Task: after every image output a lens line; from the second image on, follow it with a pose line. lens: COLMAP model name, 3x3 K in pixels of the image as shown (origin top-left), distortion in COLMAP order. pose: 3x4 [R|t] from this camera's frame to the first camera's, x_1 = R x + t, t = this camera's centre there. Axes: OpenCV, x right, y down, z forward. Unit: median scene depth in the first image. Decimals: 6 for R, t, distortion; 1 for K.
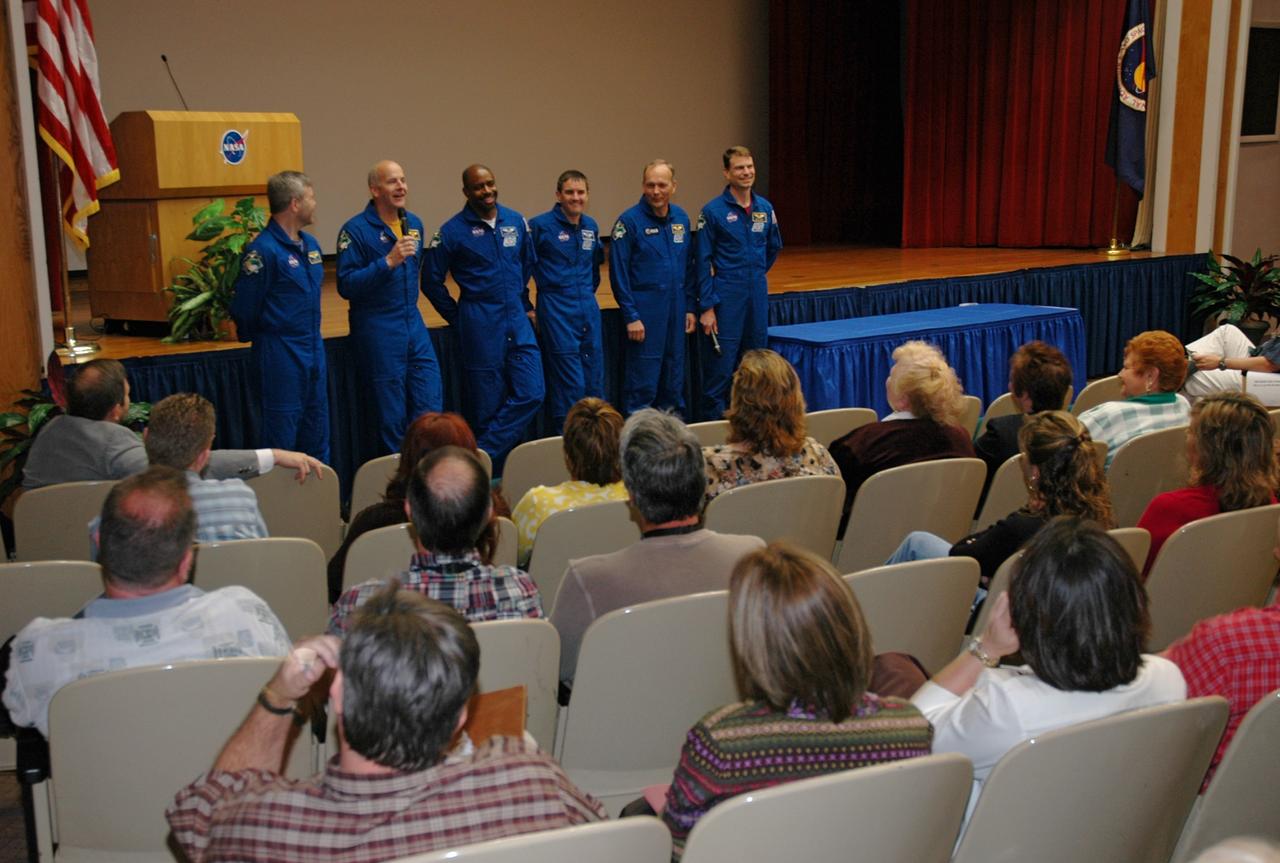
lens RADIAL K [[1641.6, 0, 640.0], [0, 1641.6, 431.5], [0, 0, 1]] dist [-0.032948, 0.042329]
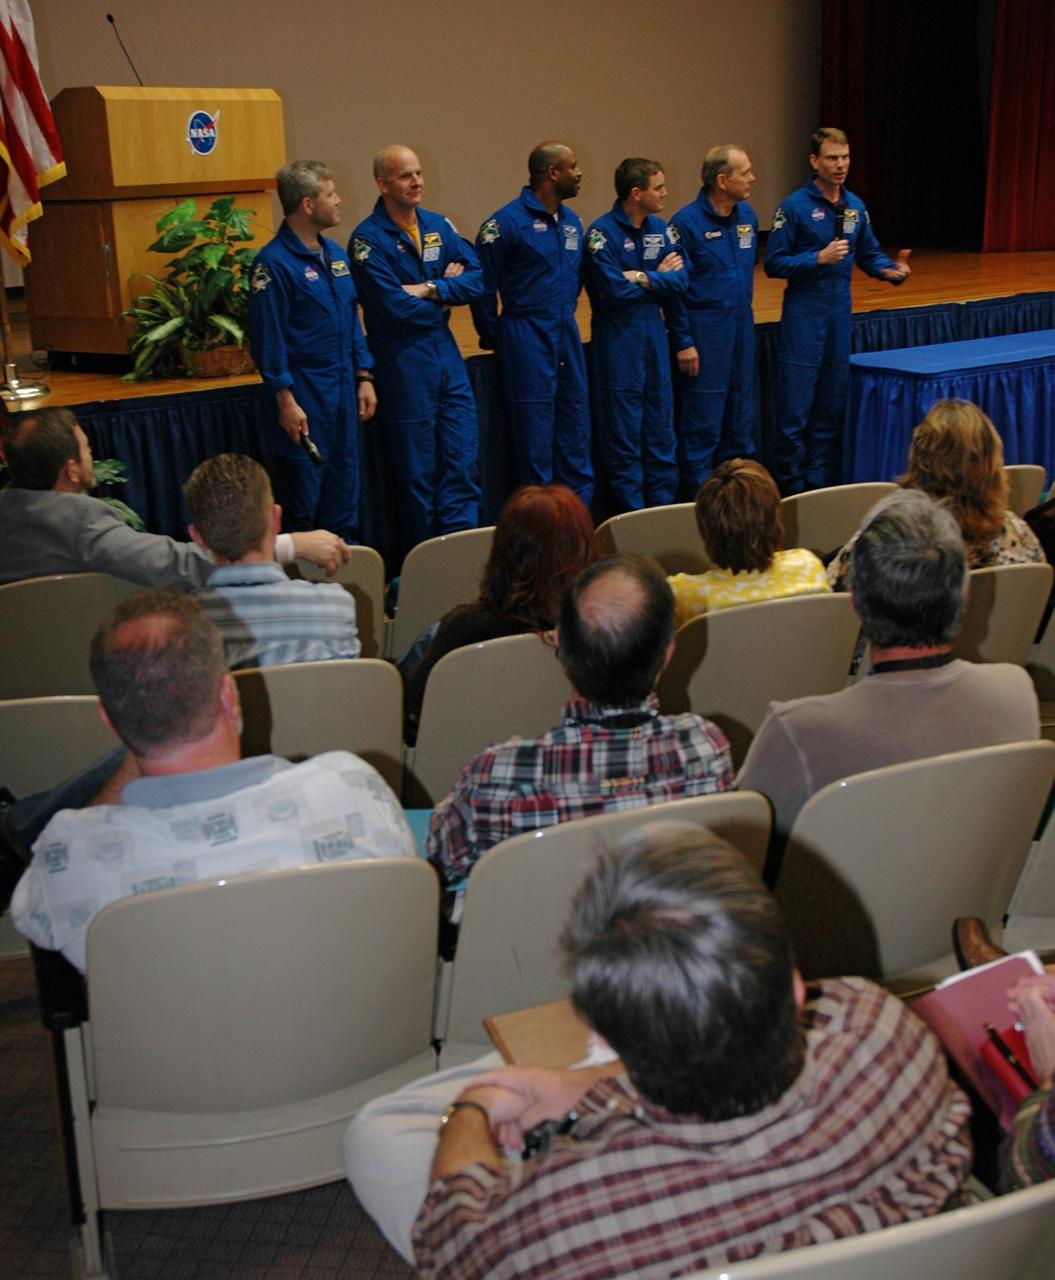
lens RADIAL K [[1777.5, 0, 527.5], [0, 1777.5, 640.0], [0, 0, 1]] dist [-0.094219, 0.309366]
pose [[0.999808, -0.004121, -0.019180, -0.077358], [0.006118, 0.994430, 0.105218, -0.018212], [0.018640, -0.105315, 0.994264, 0.126503]]
